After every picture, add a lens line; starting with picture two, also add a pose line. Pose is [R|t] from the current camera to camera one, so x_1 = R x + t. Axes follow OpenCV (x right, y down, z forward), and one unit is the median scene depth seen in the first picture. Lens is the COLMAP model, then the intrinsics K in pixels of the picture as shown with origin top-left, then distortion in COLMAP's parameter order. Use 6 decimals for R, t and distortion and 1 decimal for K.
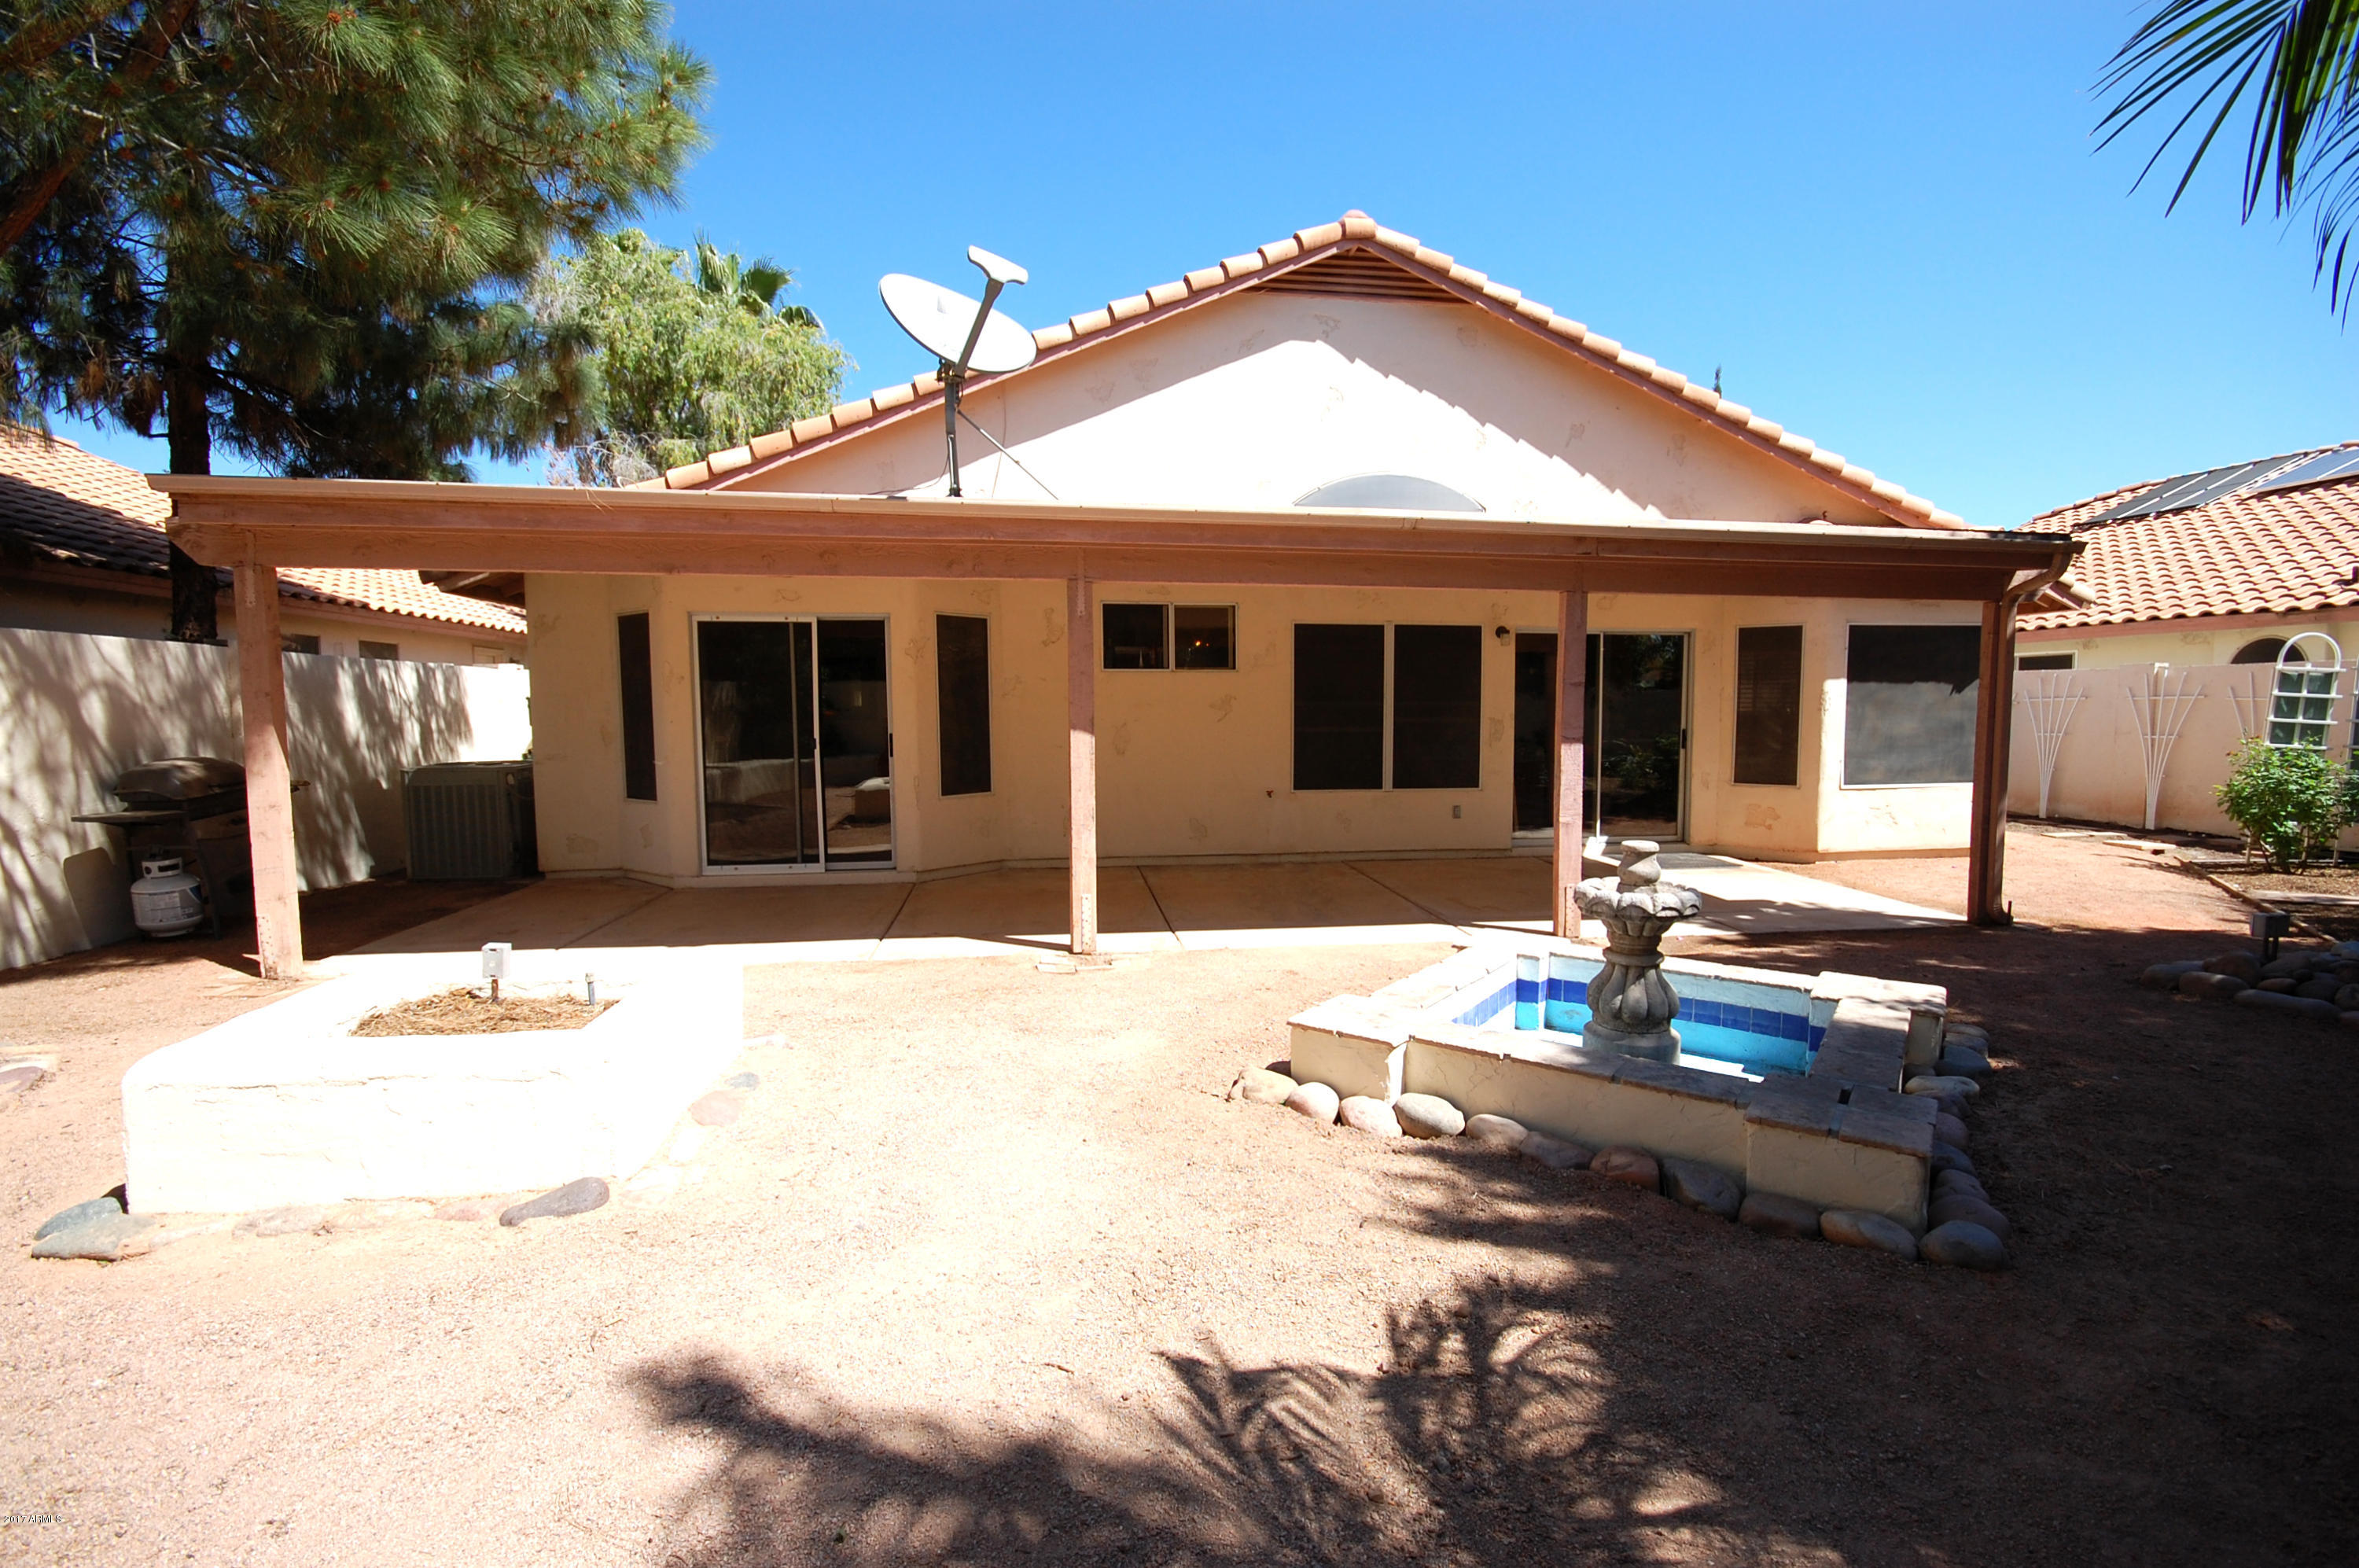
lens RADIAL K [[1080.7, 0, 1179.5], [0, 1080.7, 784.0], [0, 0, 1]] dist [0.003952, 0.000302]
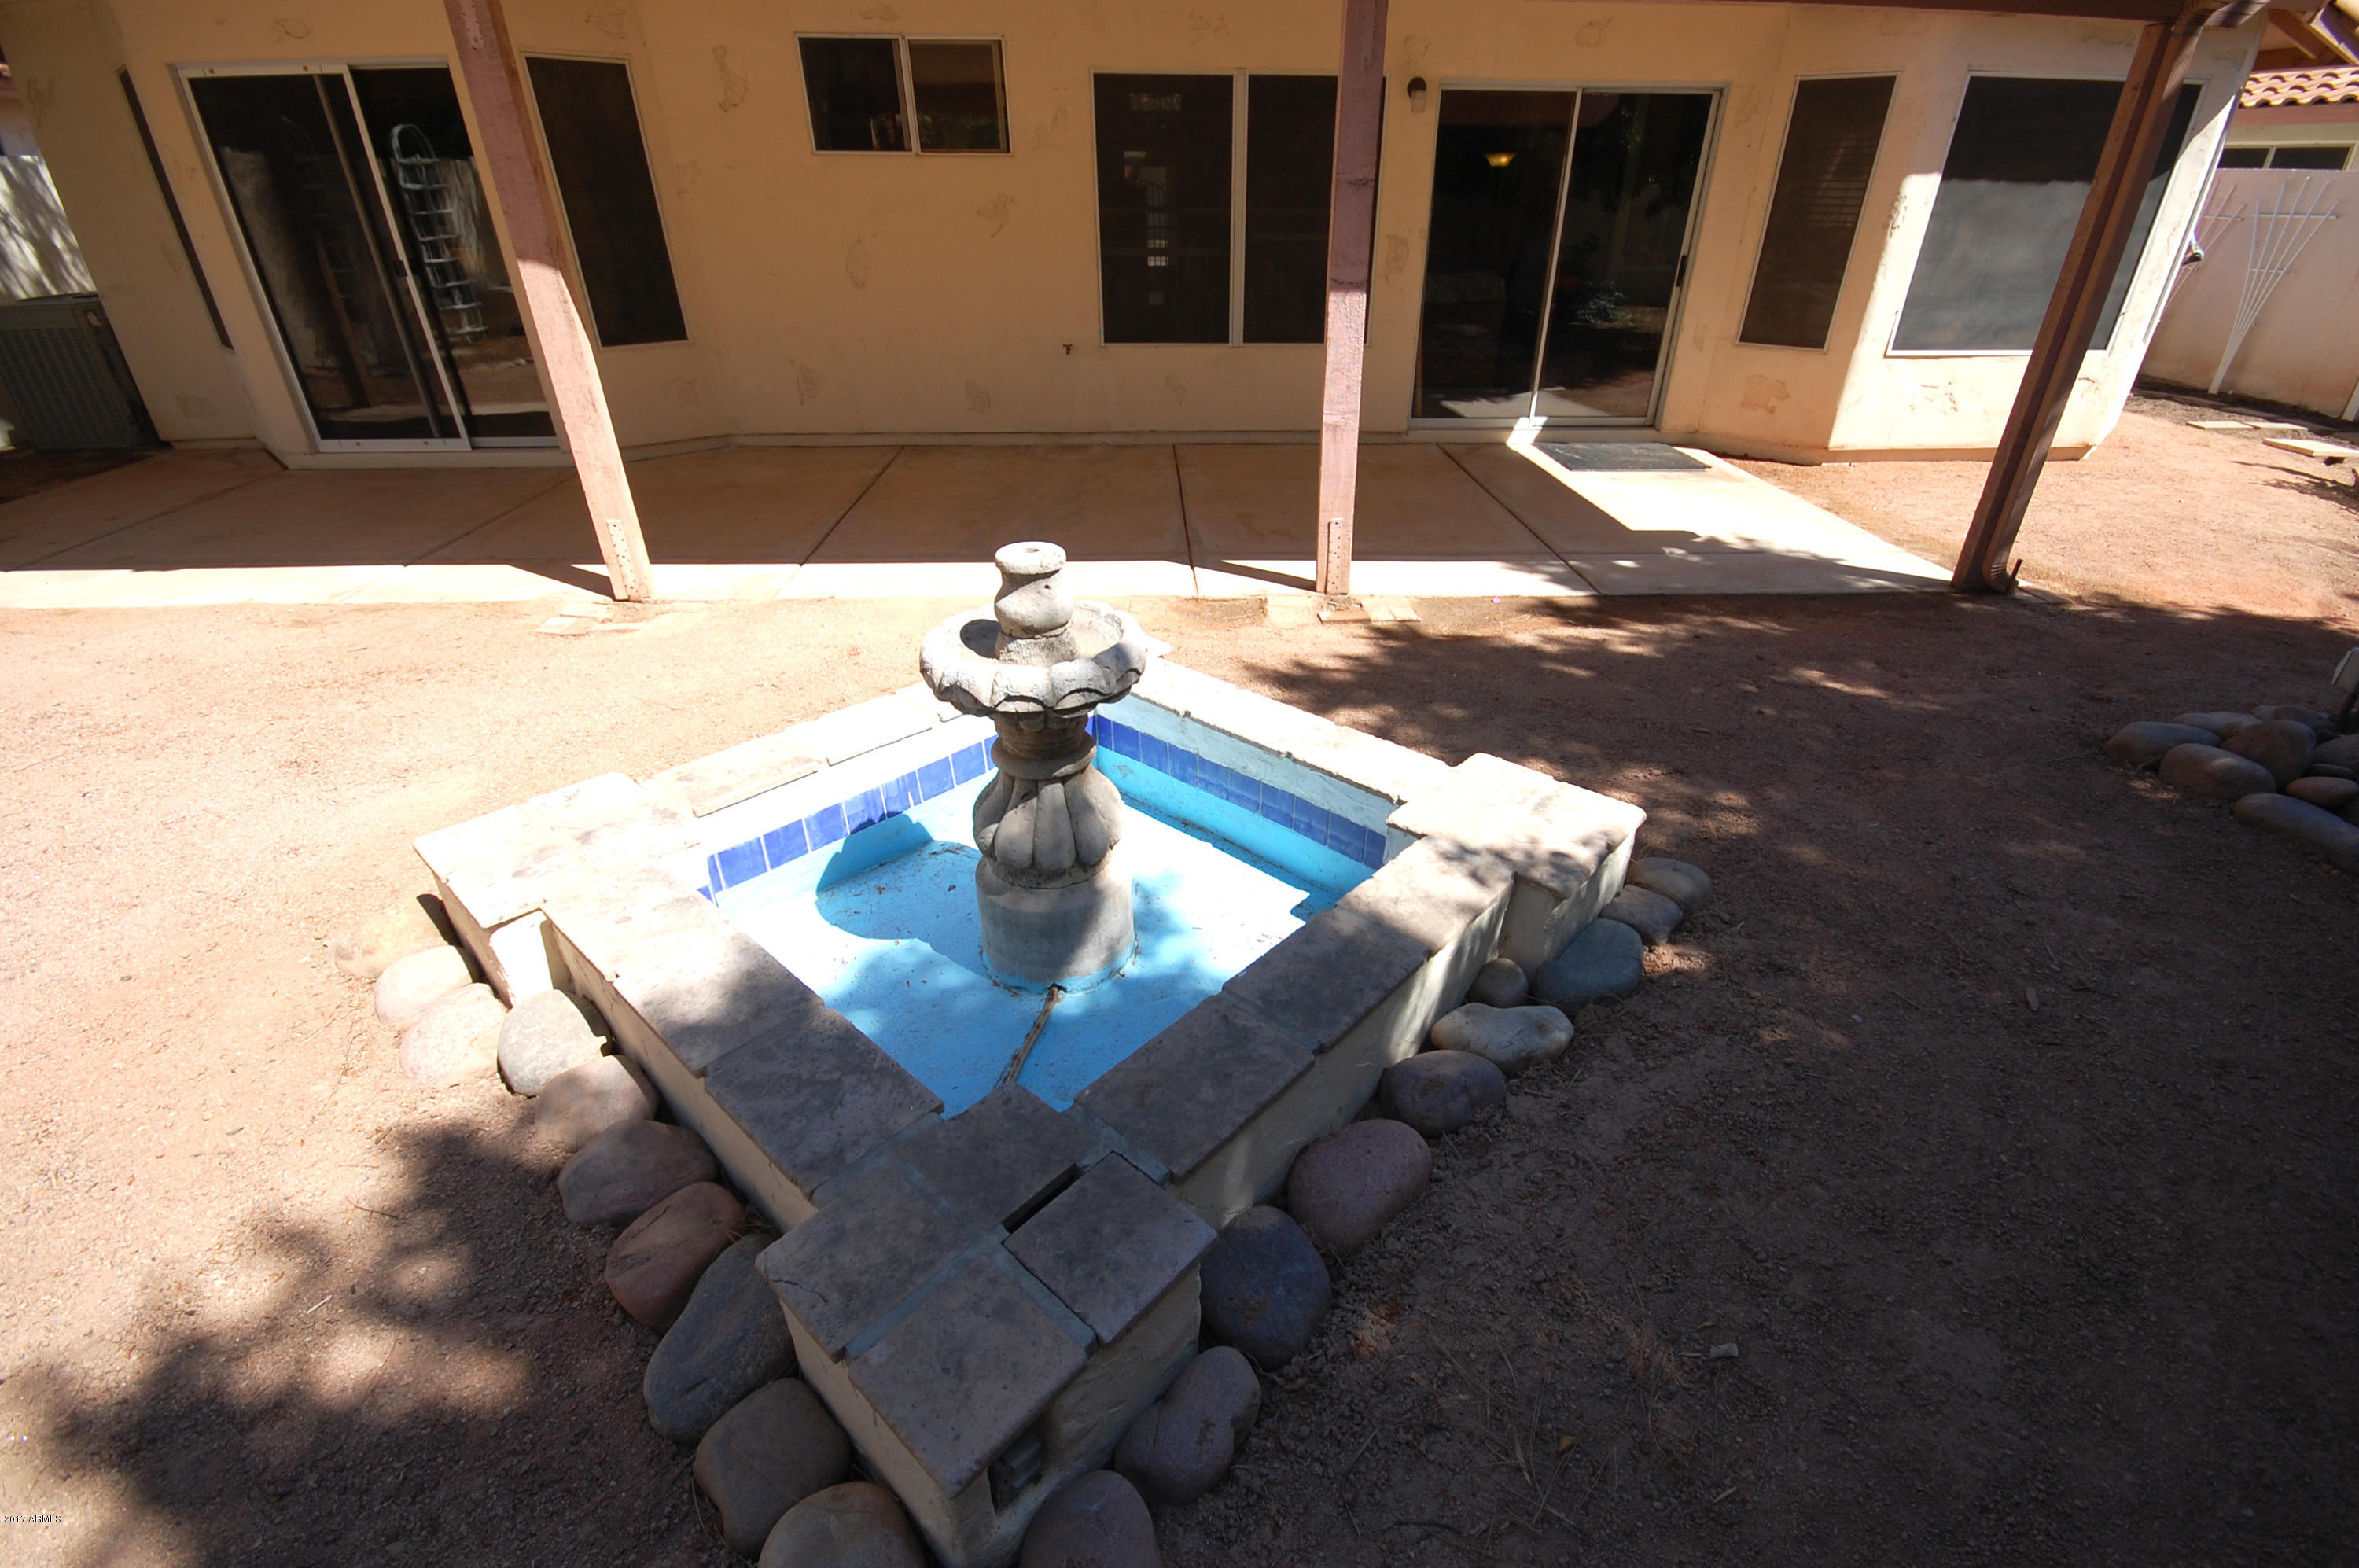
lens RADIAL K [[1035.9, 0, 1211.5], [0, 1035.9, 788.0], [0, 0, 1]] dist [0.005281, -0.009651]
pose [[0.994914, 0.054936, -0.084432, 0.259508], [-0.013566, 0.903632, 0.428095, -0.024289], [0.099813, -0.424772, 0.899781, 0.247445]]
